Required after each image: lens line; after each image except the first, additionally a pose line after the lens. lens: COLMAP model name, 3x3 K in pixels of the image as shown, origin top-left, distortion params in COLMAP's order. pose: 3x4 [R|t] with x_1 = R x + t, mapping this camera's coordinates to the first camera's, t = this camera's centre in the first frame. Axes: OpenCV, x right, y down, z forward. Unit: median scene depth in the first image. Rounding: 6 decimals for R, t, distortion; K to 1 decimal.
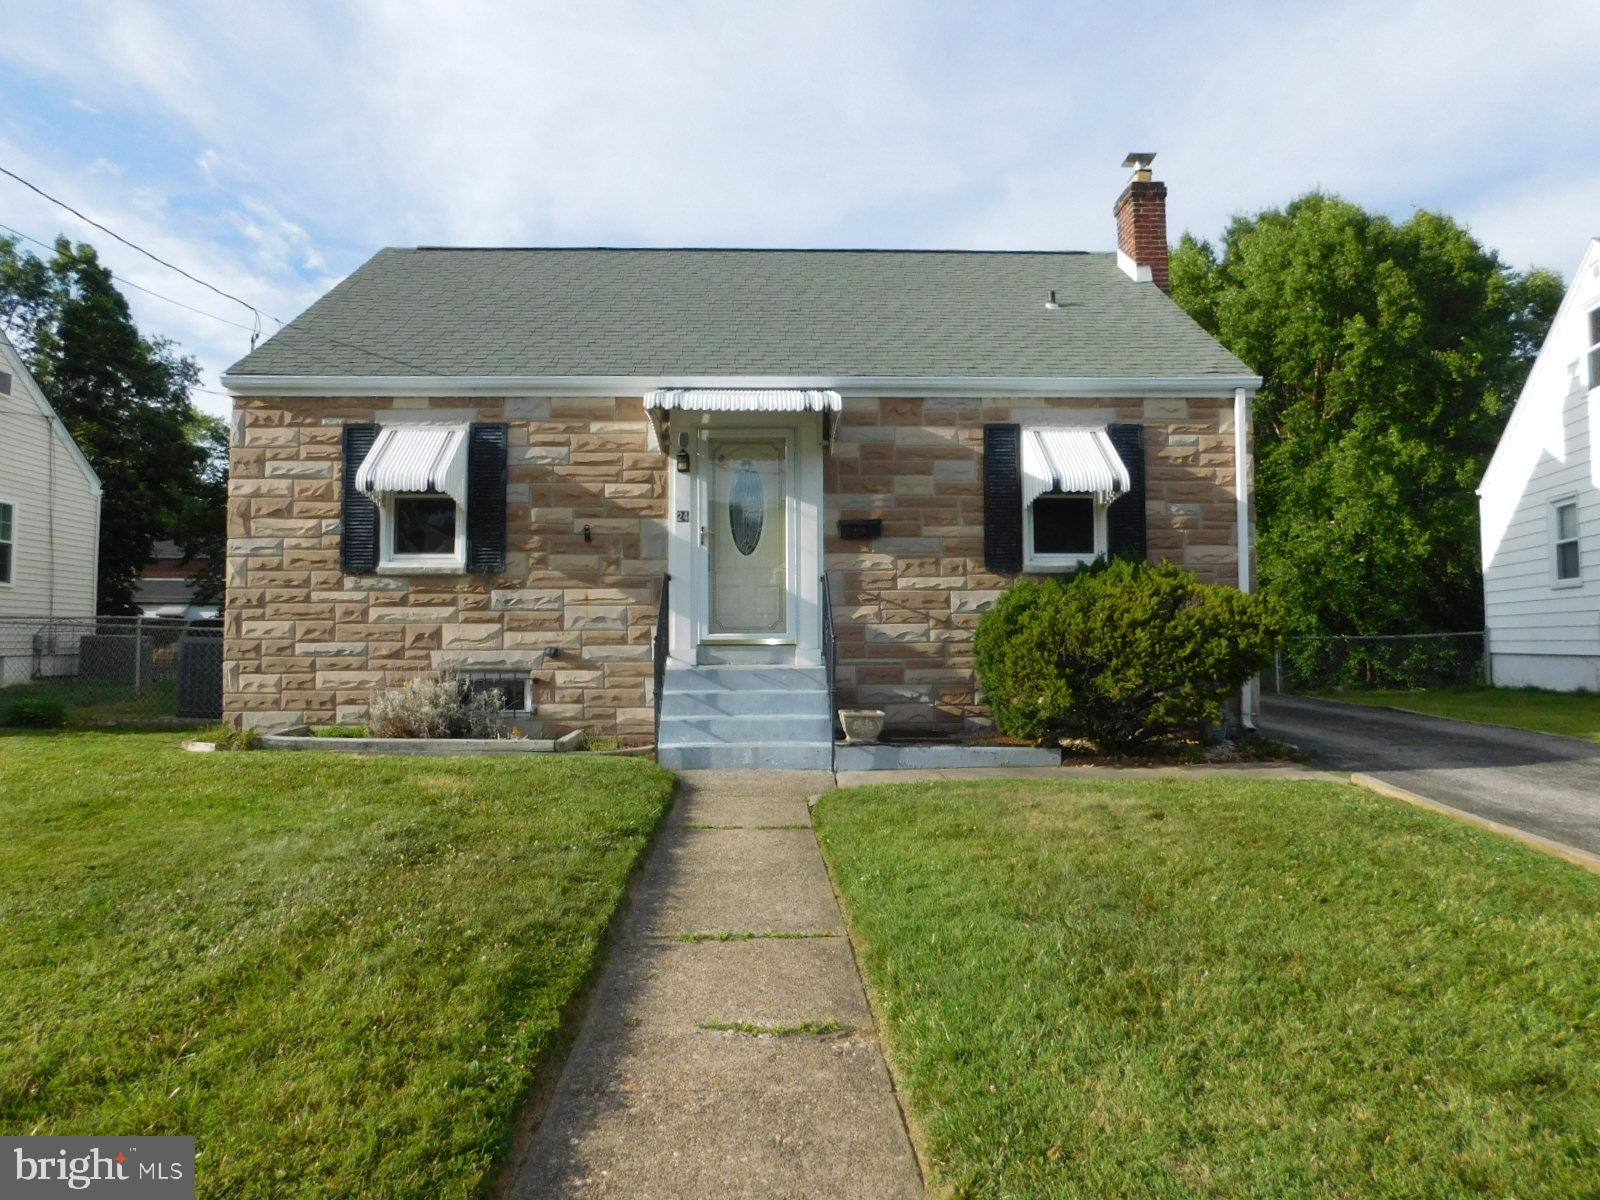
lens RADIAL K [[1107.5, 0, 798.6], [0, 1107.5, 595.8], [0, 0, 1]] dist [-0.028440, 0.018192]
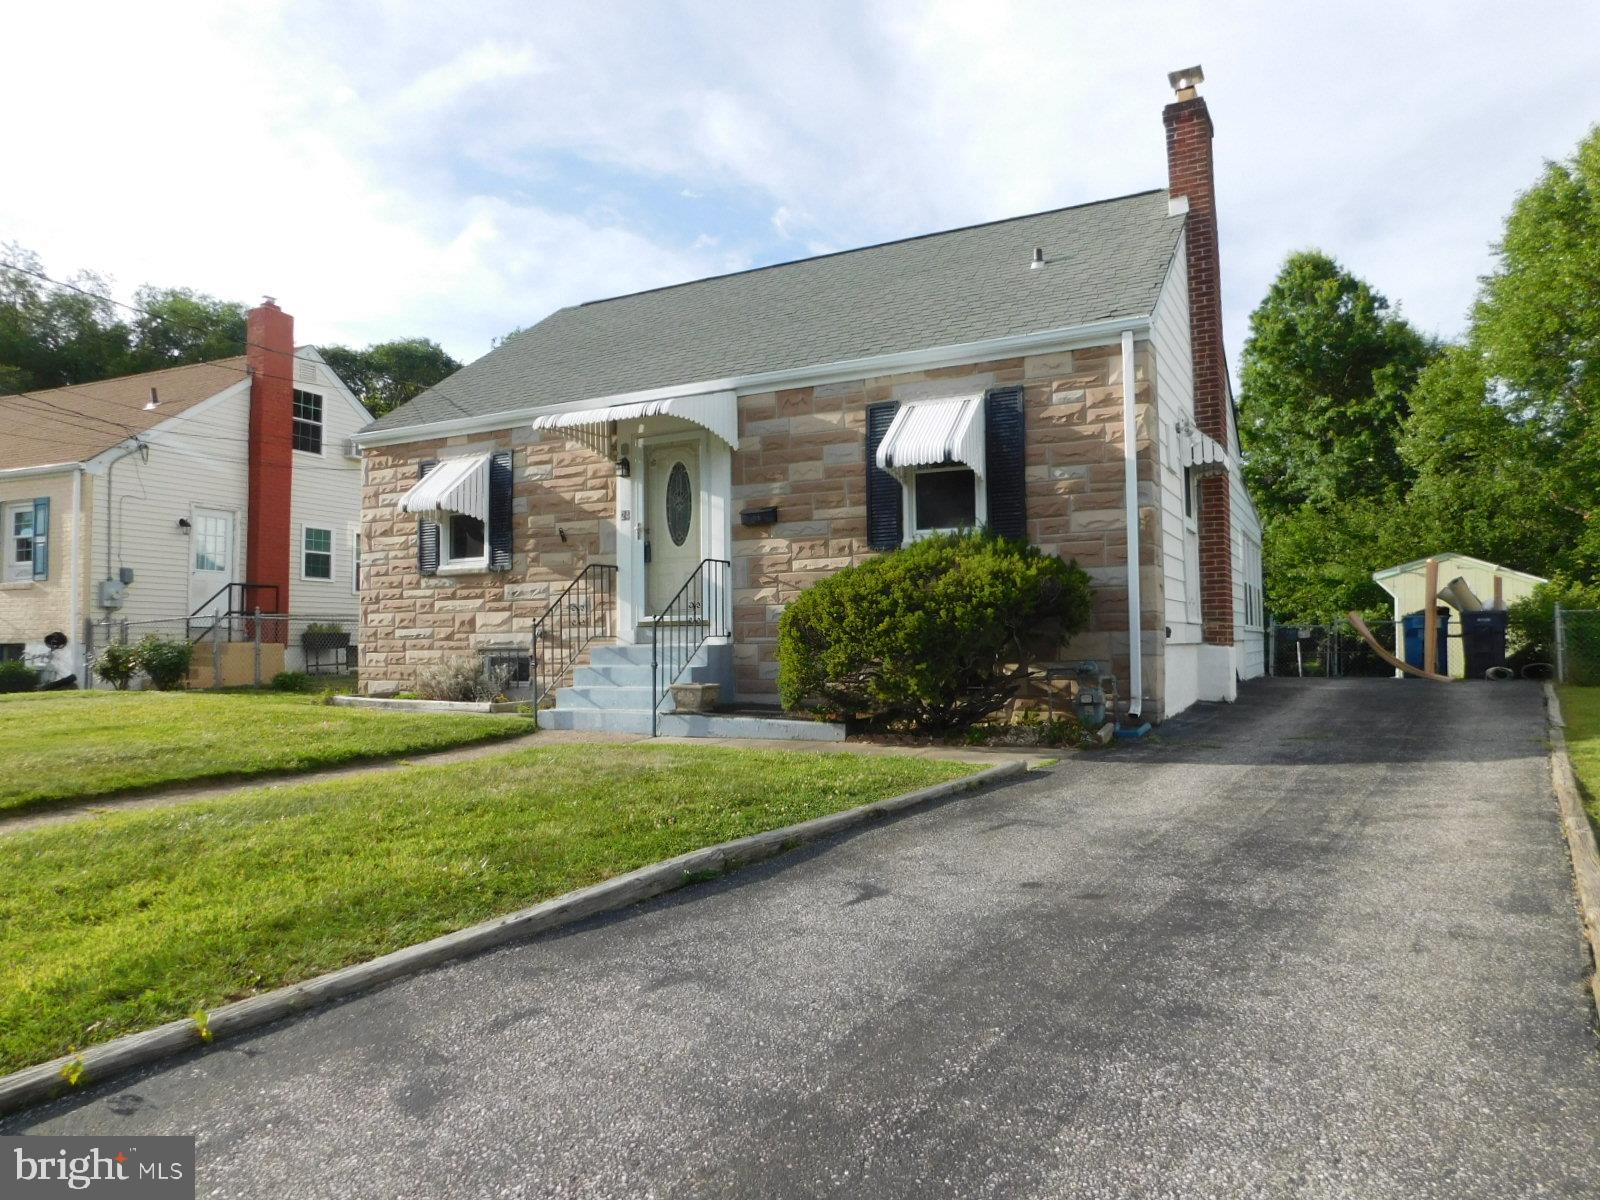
lens RADIAL K [[1107.5, 0, 800.4], [0, 1107.5, 593.8], [0, 0, 1]] dist [-0.028440, 0.018192]
pose [[0.861904, -0.028529, -0.506269, 0.633808], [0.031064, 0.999511, -0.003440, 0.019429], [0.506119, -0.012762, 0.862369, 0.094903]]
